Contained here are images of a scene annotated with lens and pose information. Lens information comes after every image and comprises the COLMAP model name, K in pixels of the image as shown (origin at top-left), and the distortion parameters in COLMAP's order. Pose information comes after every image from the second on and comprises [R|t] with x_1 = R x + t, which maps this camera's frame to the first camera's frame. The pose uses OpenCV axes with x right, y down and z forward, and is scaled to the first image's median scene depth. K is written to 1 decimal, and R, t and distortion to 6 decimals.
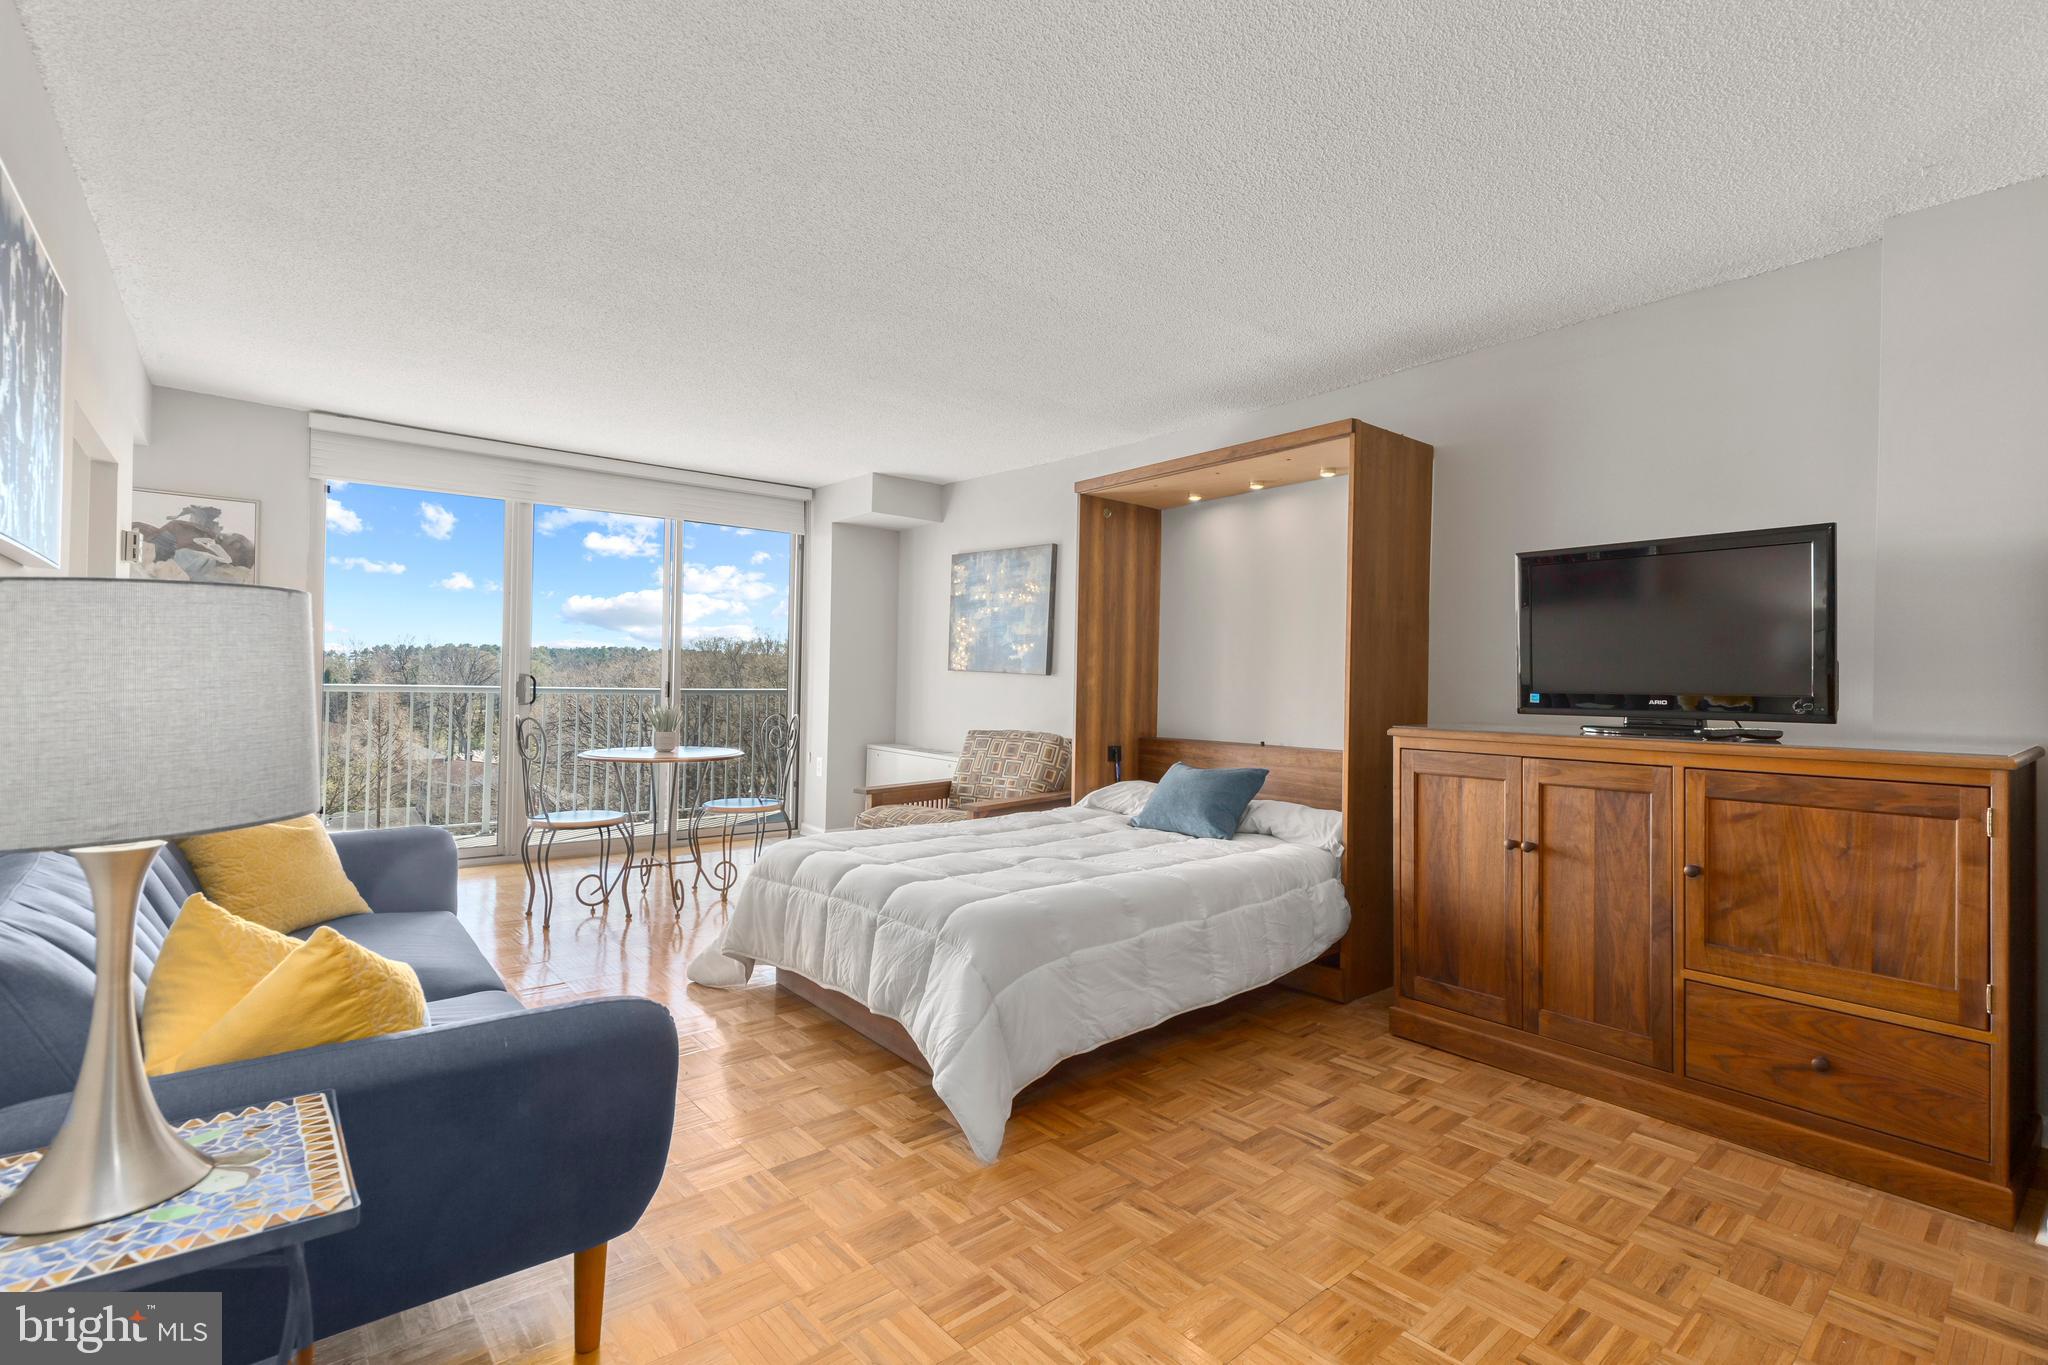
lens RADIAL K [[946.0, 0, 1043.8], [0, 946.0, 680.7], [0, 0, 1]] dist [0.005976, -0.000606]
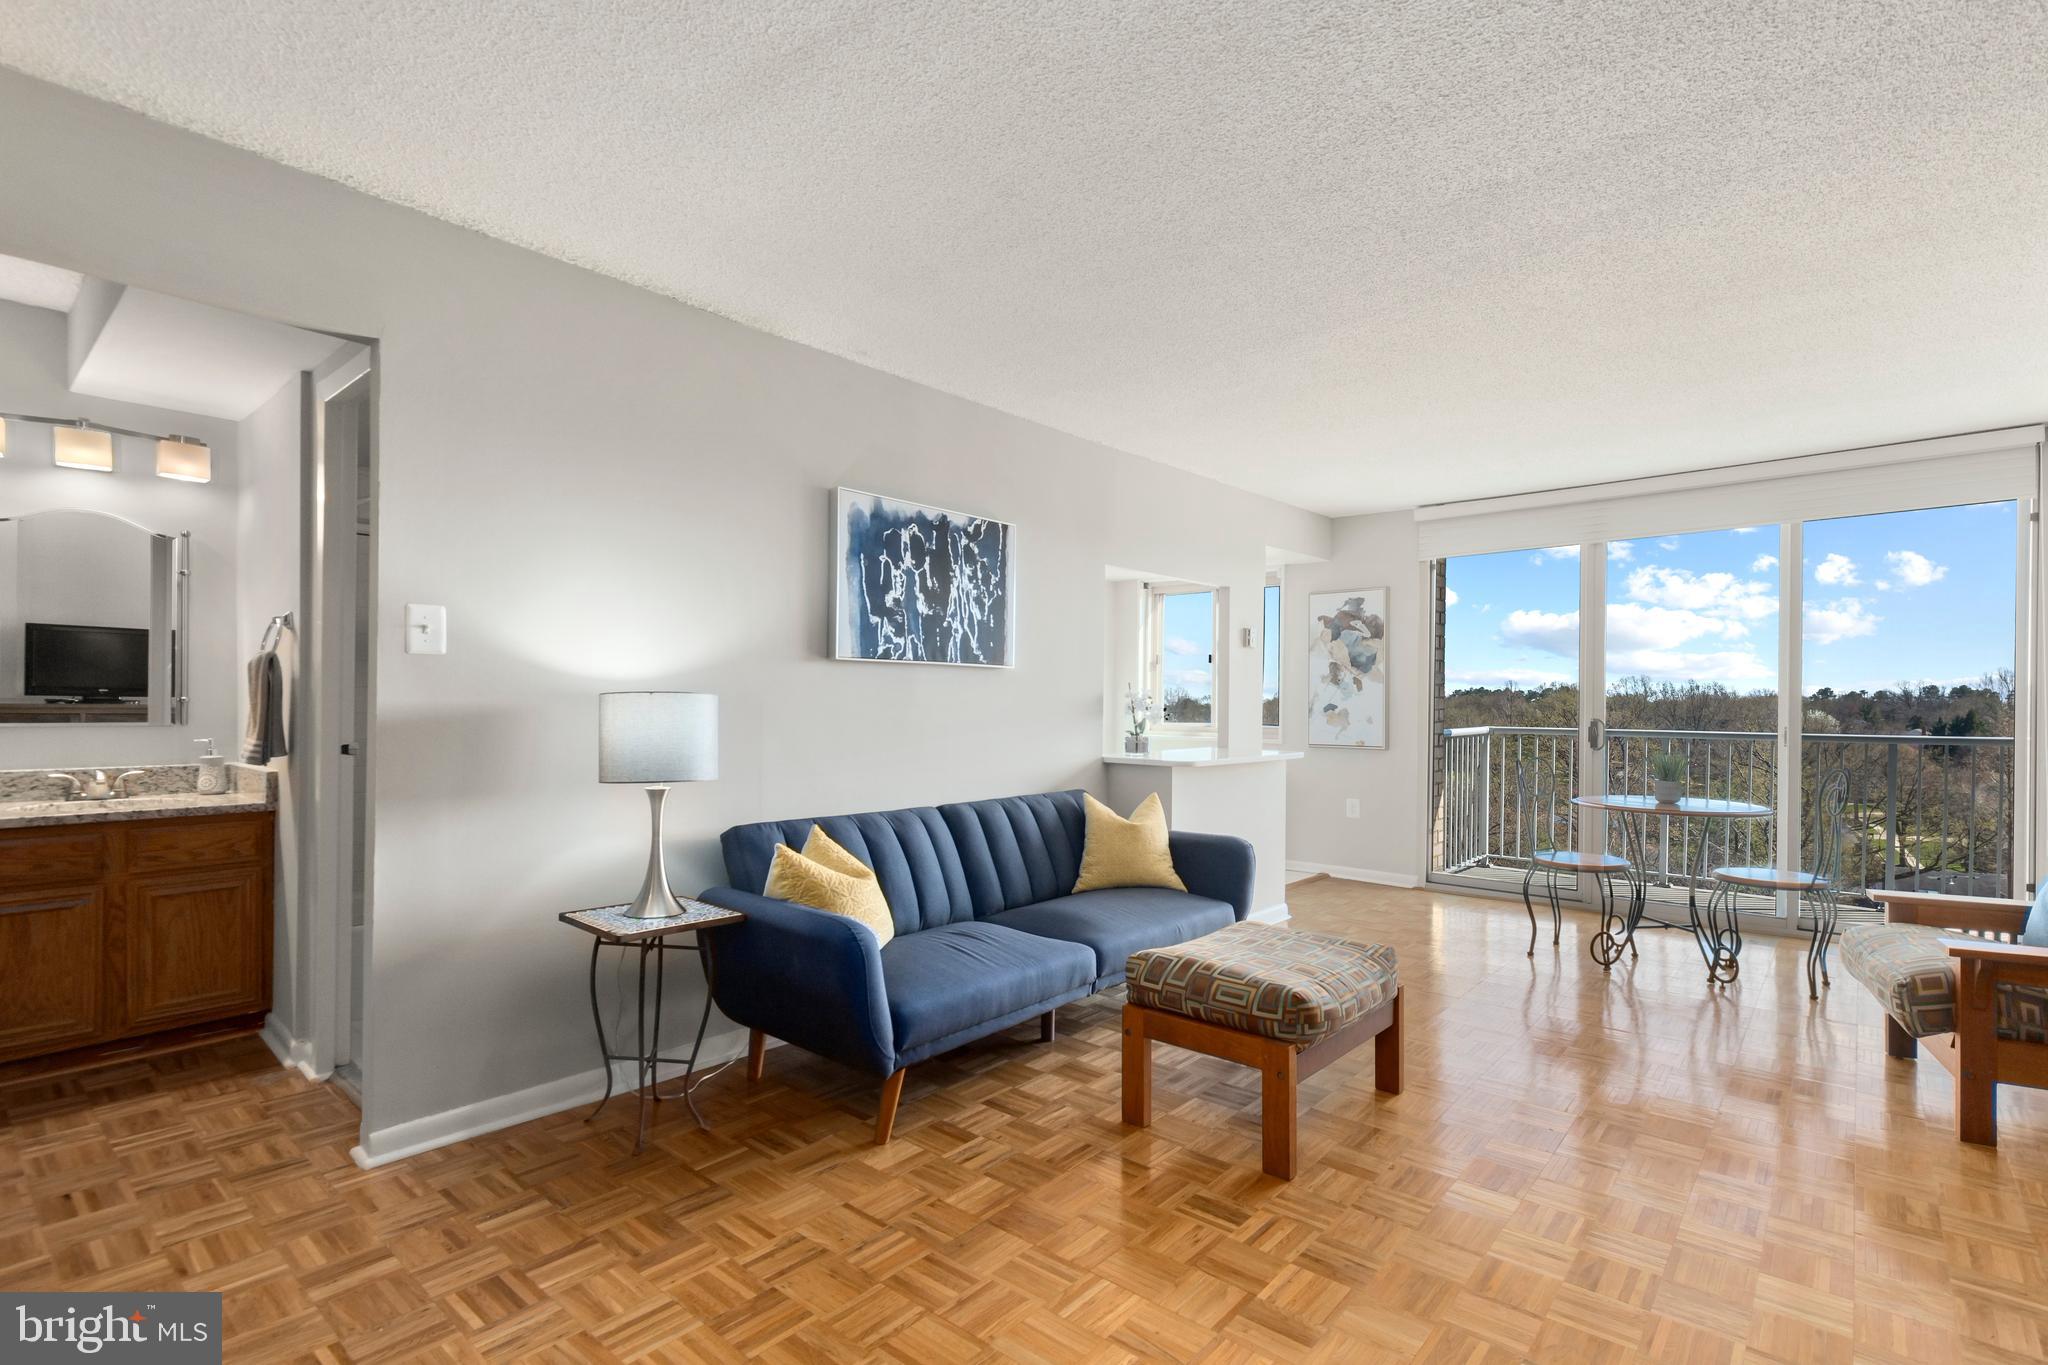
lens RADIAL K [[958.9, 0, 1051.9], [0, 958.9, 705.0], [0, 0, 1]] dist [0.004269, 0.000160]
pose [[0.156867, -0.018869, -0.987440, 0.693910], [-0.000329, 0.999816, -0.019158, -0.004280], [0.987620, 0.003330, 0.156832, 0.602973]]
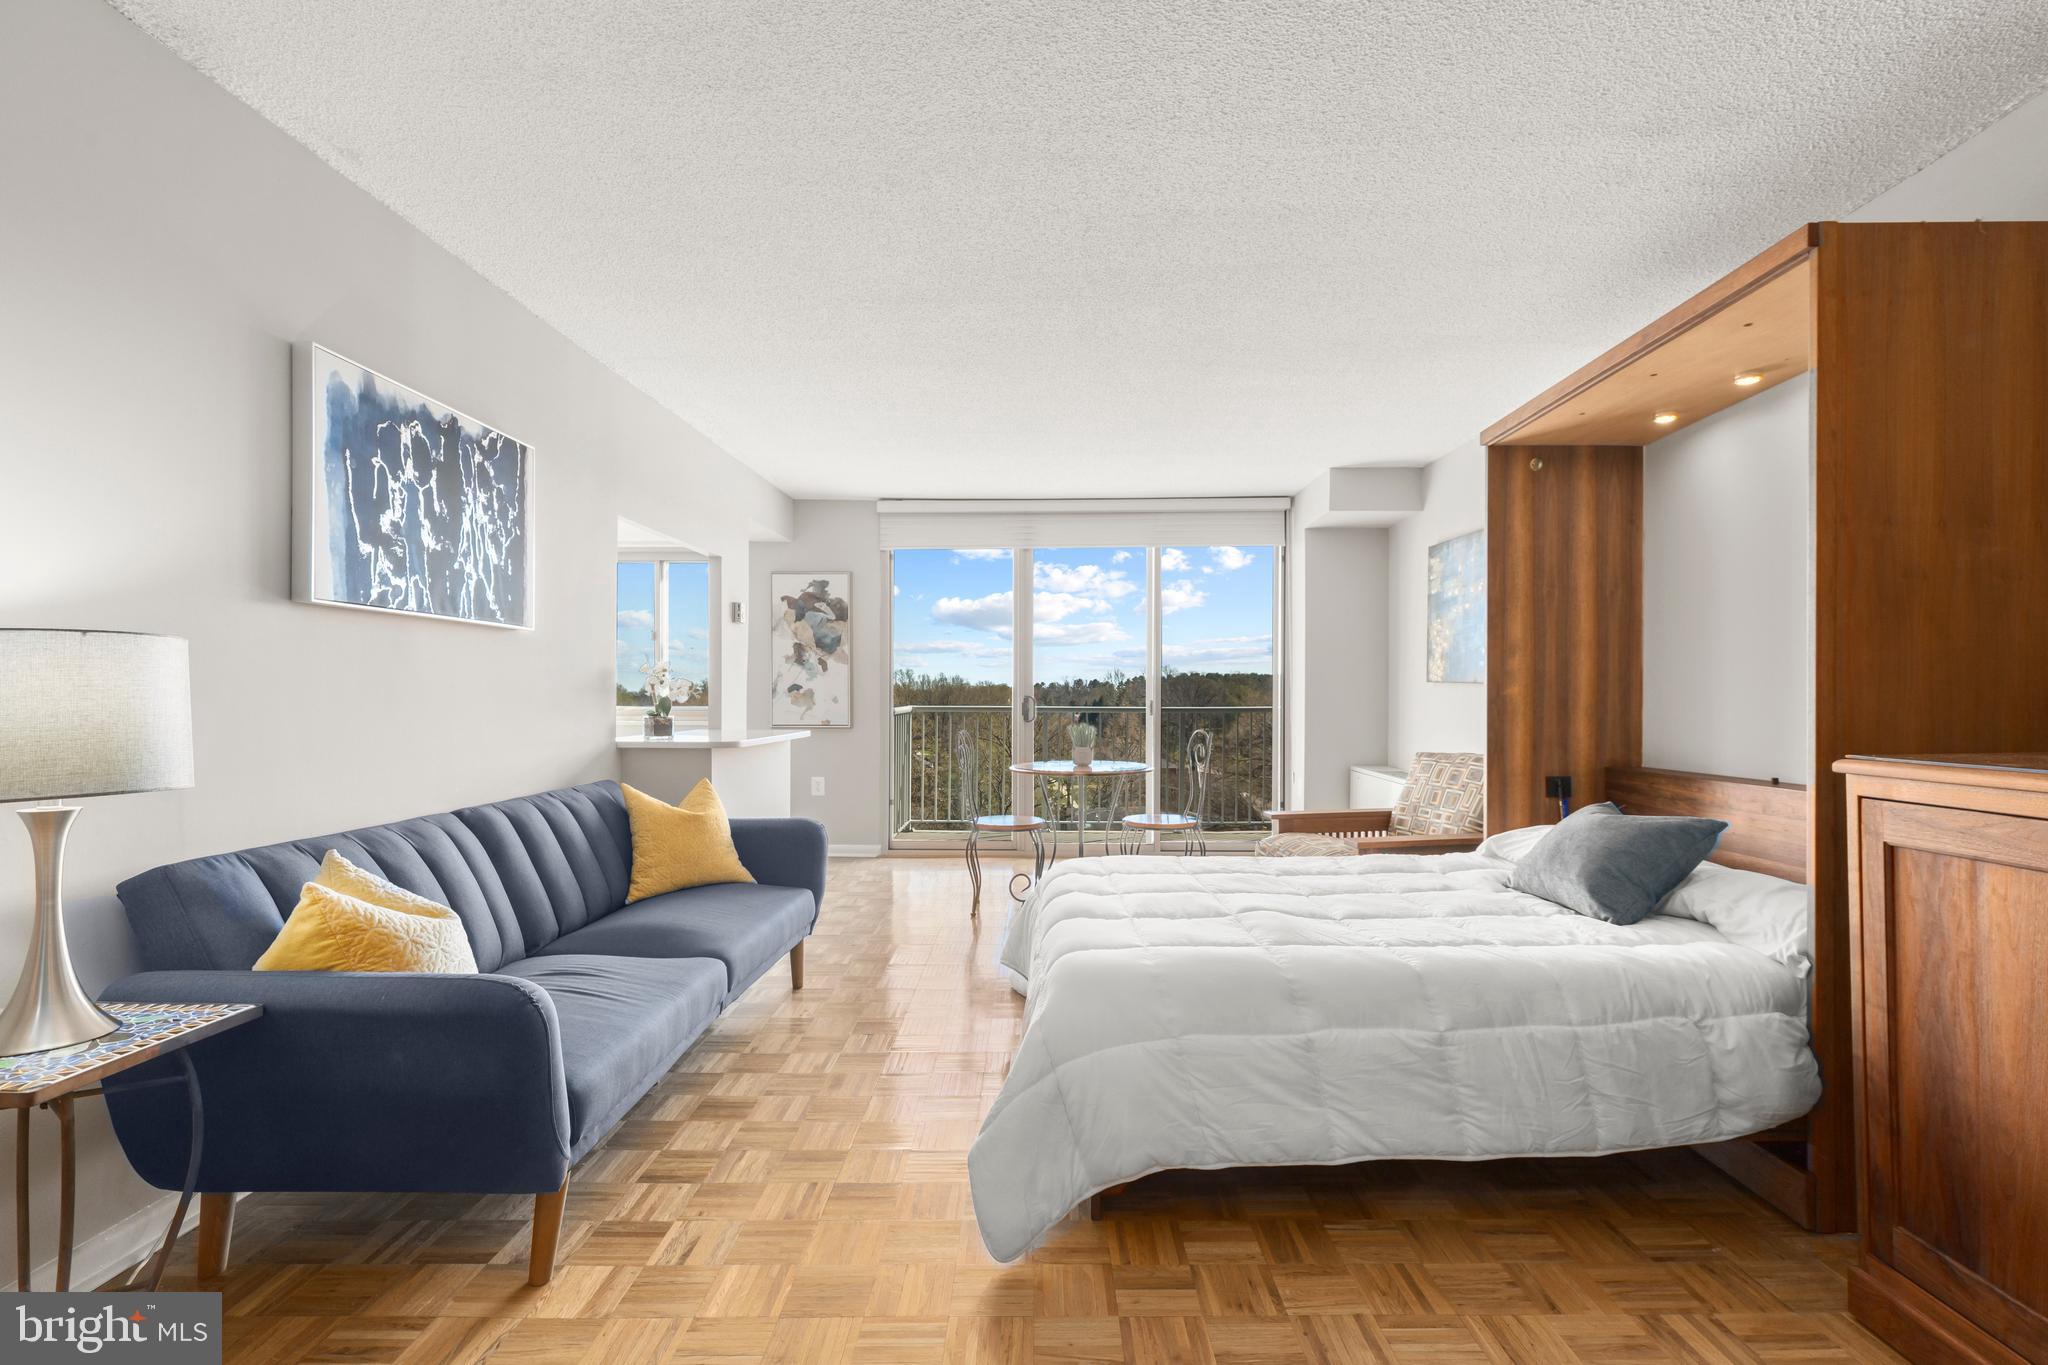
lens RADIAL K [[918.0, 0, 1044.6], [0, 918.0, 701.1], [0, 0, 1]] dist [0.001112, 0.000083]
pose [[0.757137, -0.016374, -0.653051, 0.414220], [0.016215, 0.999849, -0.006271, 0.013695], [0.653055, -0.005841, 0.757288, 0.331359]]
